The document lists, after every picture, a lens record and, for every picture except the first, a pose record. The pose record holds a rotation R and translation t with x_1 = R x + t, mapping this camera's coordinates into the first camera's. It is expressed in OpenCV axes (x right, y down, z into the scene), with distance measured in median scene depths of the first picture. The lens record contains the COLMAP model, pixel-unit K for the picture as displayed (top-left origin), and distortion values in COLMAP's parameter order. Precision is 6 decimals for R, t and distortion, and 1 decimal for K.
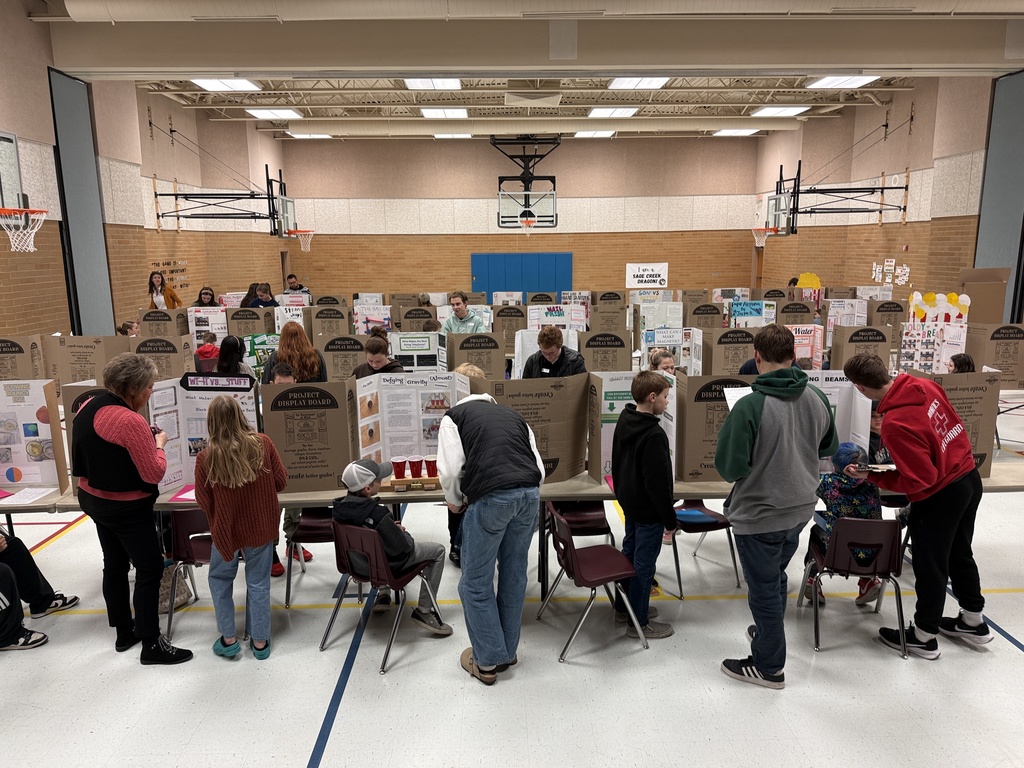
lens RADIAL K [[725.5, 0, 508.9], [0, 725.5, 382.4], [0, 0, 1]] dist [0.023405, -0.015108]
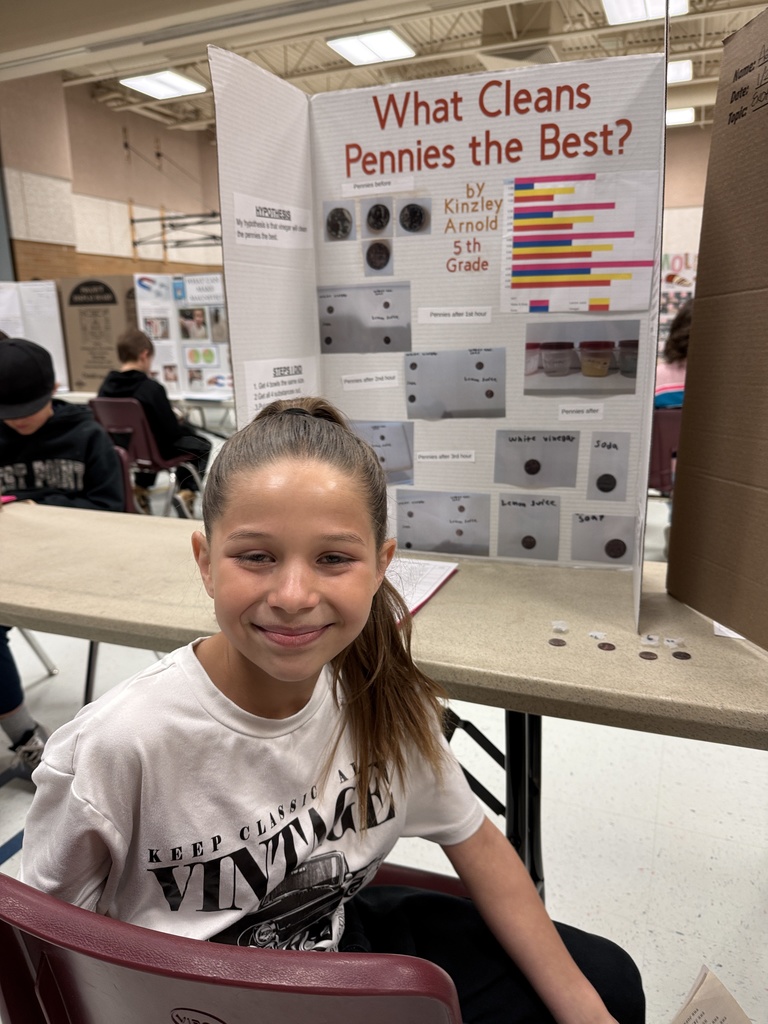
lens RADIAL K [[725.5, 0, 381.3], [0, 725.5, 505.9], [0, 0, 1]] dist [0.023405, -0.015108]
pose [[0.913042, 0.091016, -0.397580, 0.213813], [-0.062827, 0.994534, 0.083391, 0.018416], [0.402997, -0.051161, 0.913770, 0.184586]]
